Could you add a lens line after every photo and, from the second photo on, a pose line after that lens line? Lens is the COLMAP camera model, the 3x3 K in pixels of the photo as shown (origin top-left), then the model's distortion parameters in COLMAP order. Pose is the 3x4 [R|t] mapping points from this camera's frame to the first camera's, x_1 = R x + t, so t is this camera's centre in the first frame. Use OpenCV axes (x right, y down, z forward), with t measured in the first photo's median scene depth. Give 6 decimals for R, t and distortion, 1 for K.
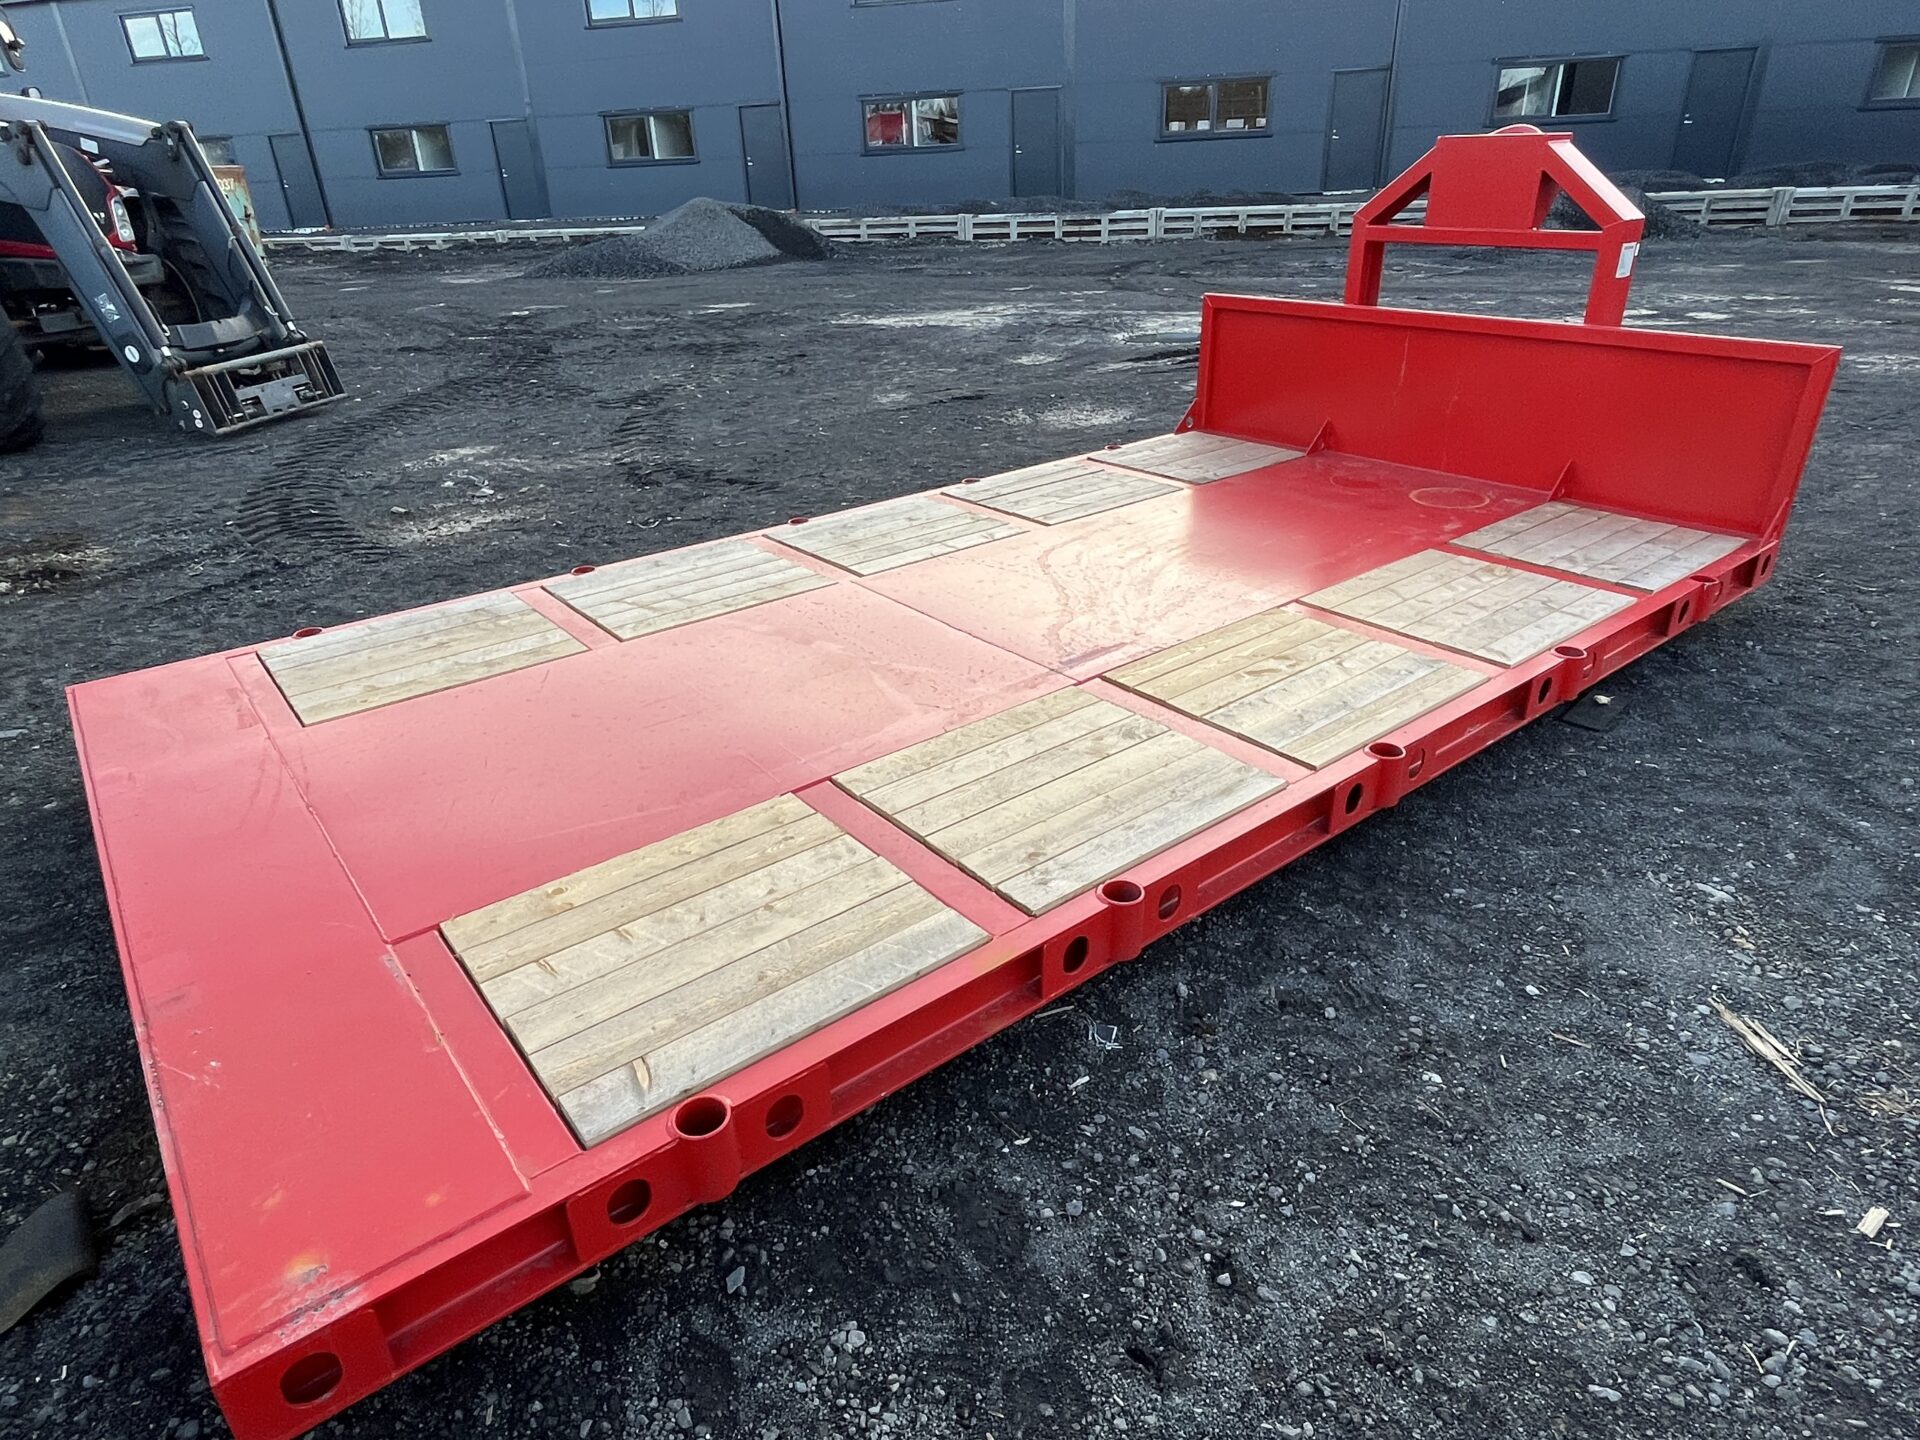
lens RADIAL K [[1119.5, 0, 960.0], [0, 1119.5, 720.0], [0, 0, 1]] dist [-0.004381, 0.000994]
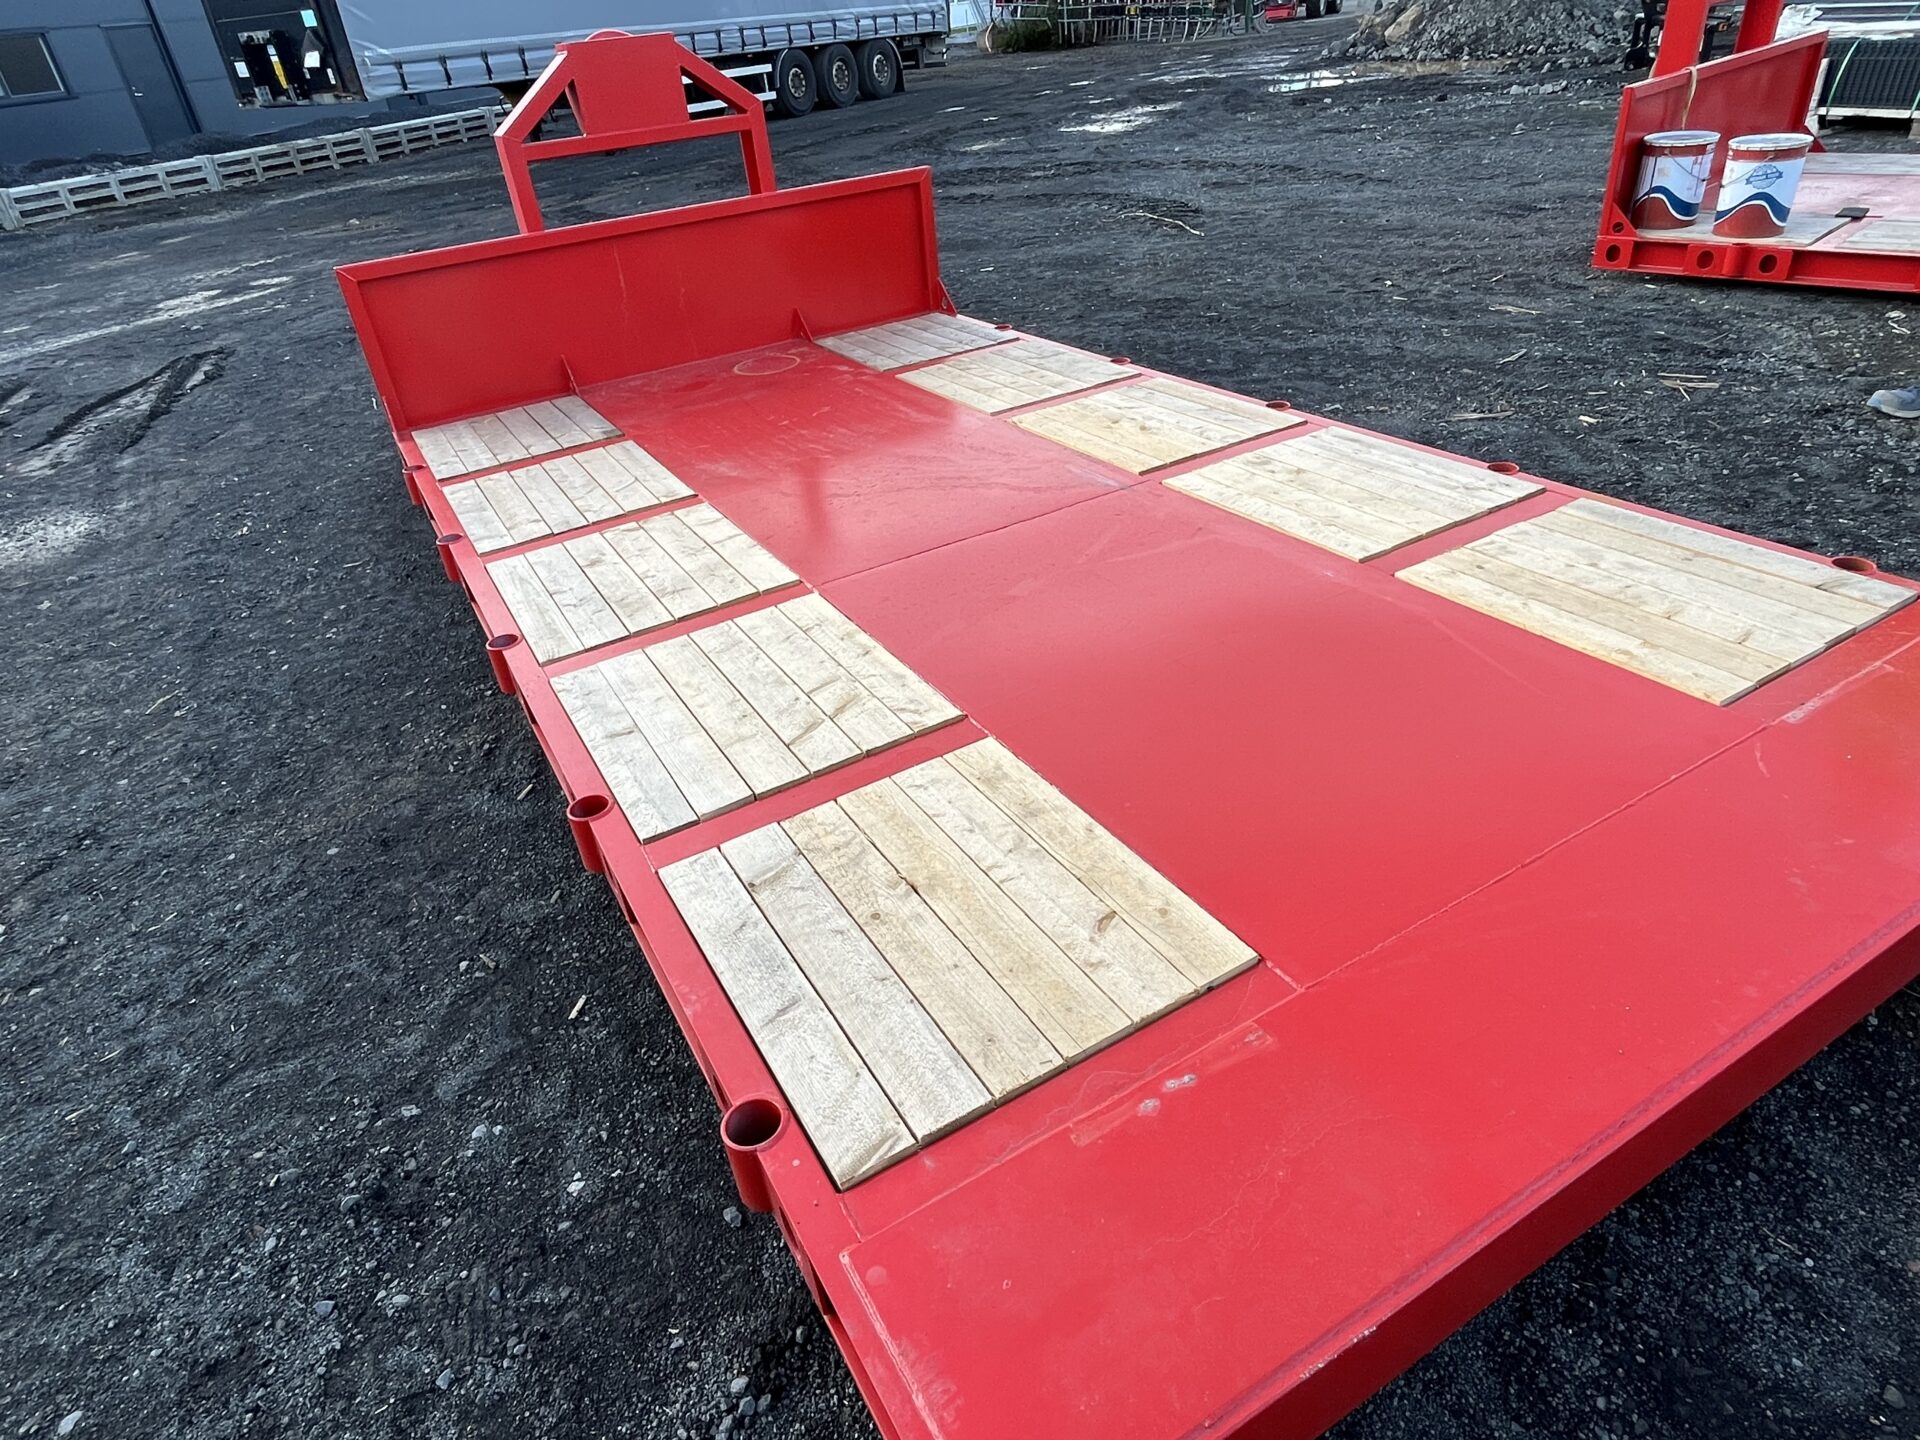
lens RADIAL K [[1120.7, 0, 955.0], [0, 1120.7, 717.0], [0, 0, 1]] dist [-0.003914, 0.000854]
pose [[0.159875, -0.509778, 0.845320, -0.690071], [0.523584, 0.769744, 0.365176, -0.252886], [-0.836839, 0.384214, 0.389975, 0.579773]]
